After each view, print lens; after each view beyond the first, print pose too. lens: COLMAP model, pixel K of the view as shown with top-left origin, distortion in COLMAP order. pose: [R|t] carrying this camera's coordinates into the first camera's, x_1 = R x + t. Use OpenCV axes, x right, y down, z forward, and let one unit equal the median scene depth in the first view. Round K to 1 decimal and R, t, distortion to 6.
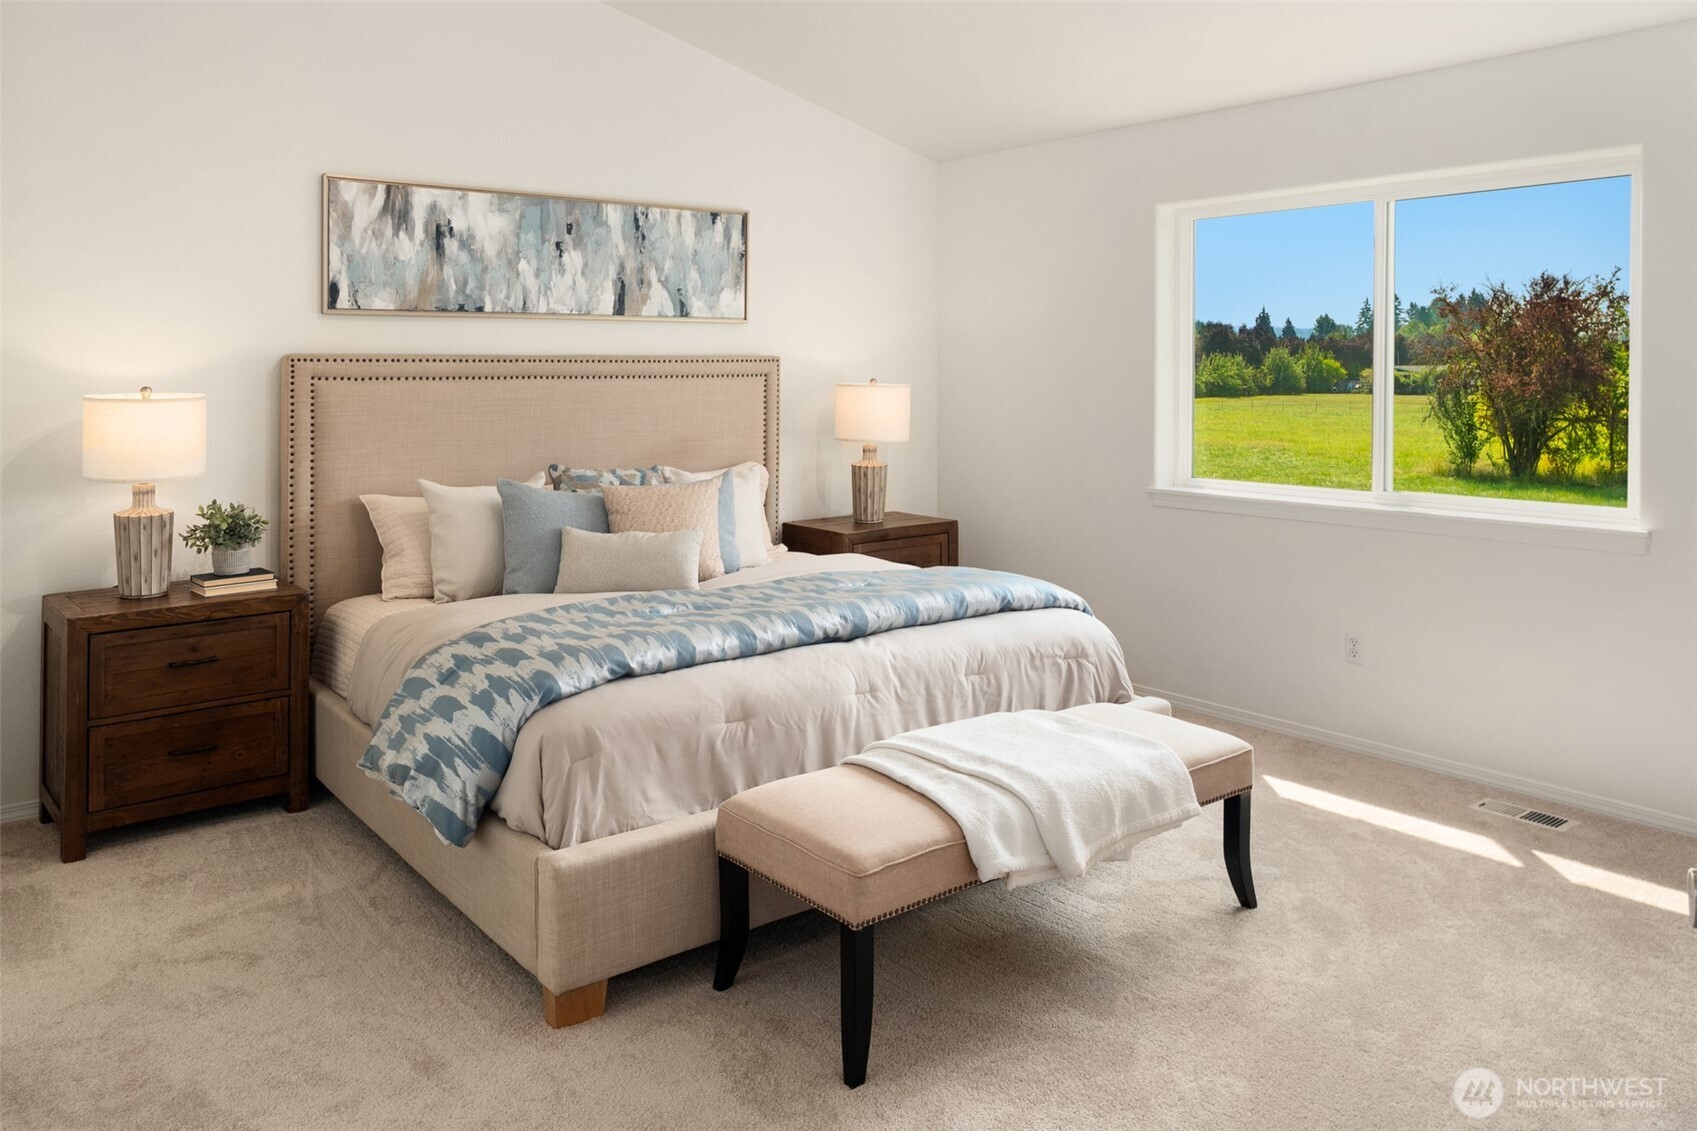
lens RADIAL K [[1310.0, 0, 849.5], [0, 1310.0, 568.4], [0, 0, 1]] dist [0.013161, -0.000948]
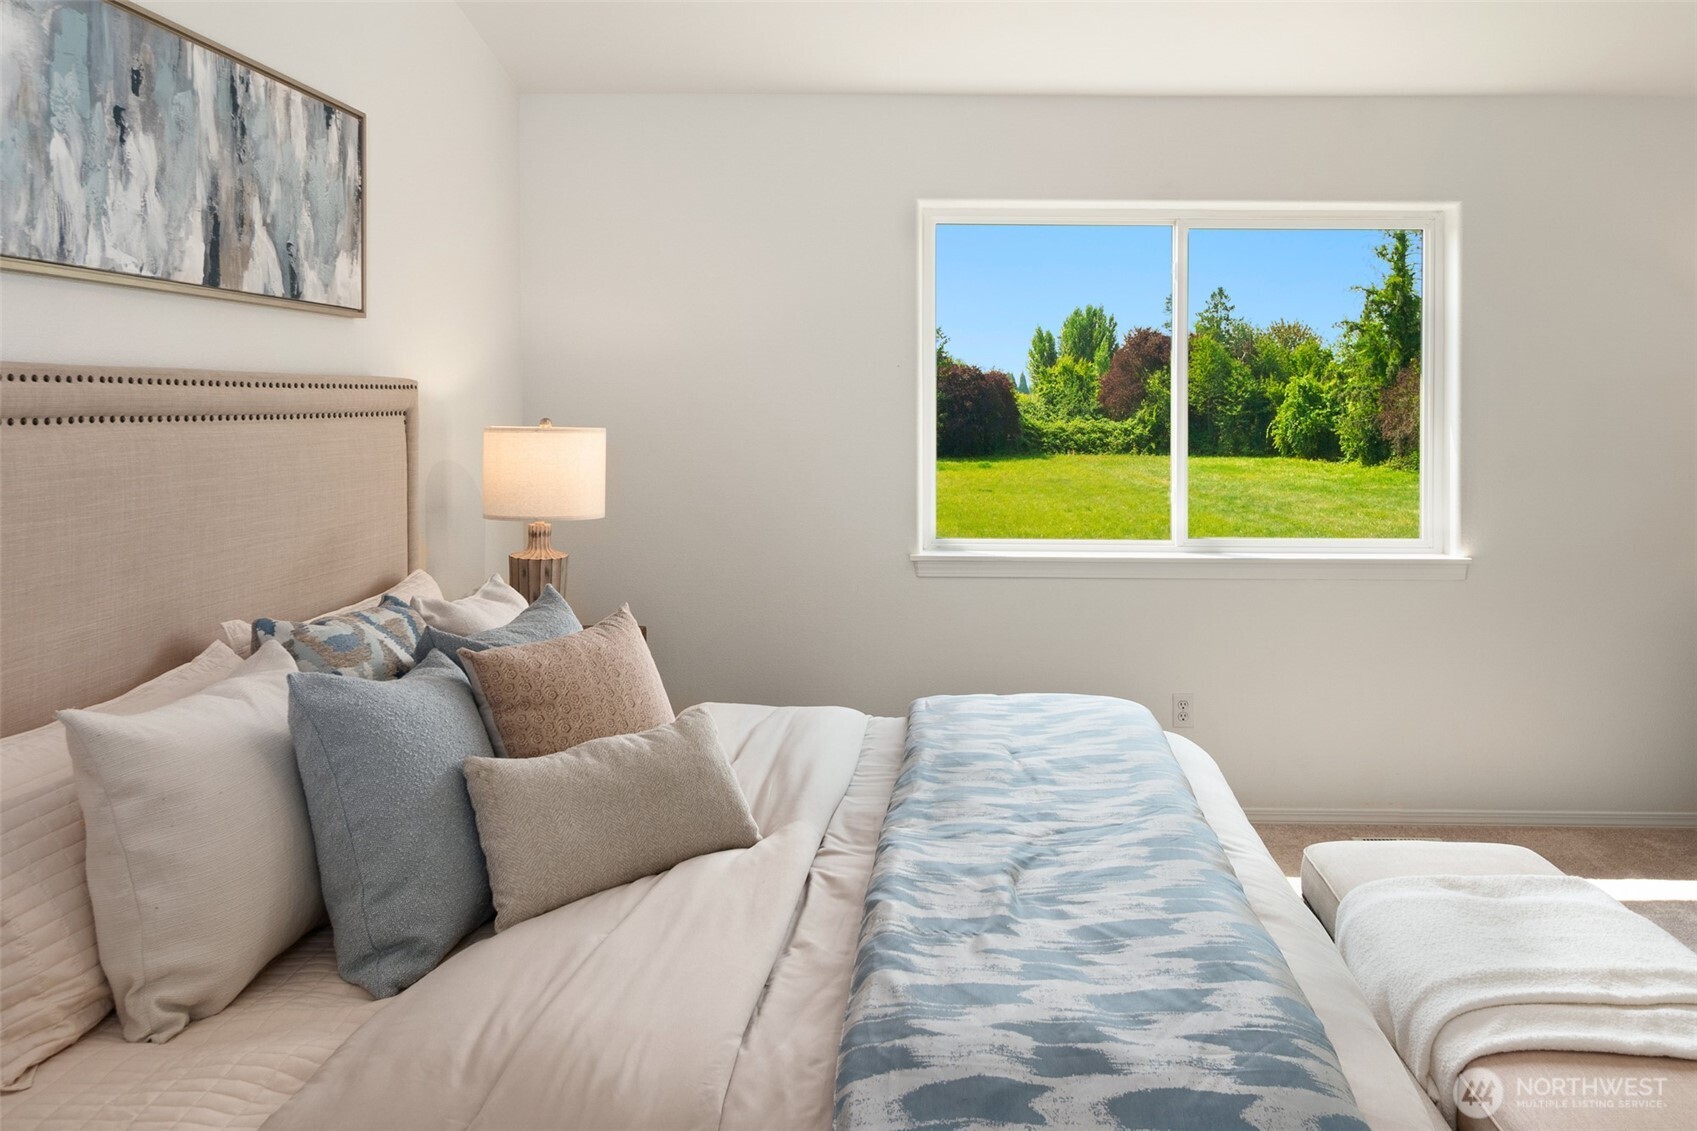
lens RADIAL K [[1310.0, 0, 851.0], [0, 1310.0, 556.6], [0, 0, 1]] dist [0.013161, -0.000948]
pose [[0.621336, -0.086026, 0.778807, -0.413758], [0.114039, 0.993300, 0.018738, -0.080735], [-0.775201, 0.077172, 0.626983, 0.541243]]
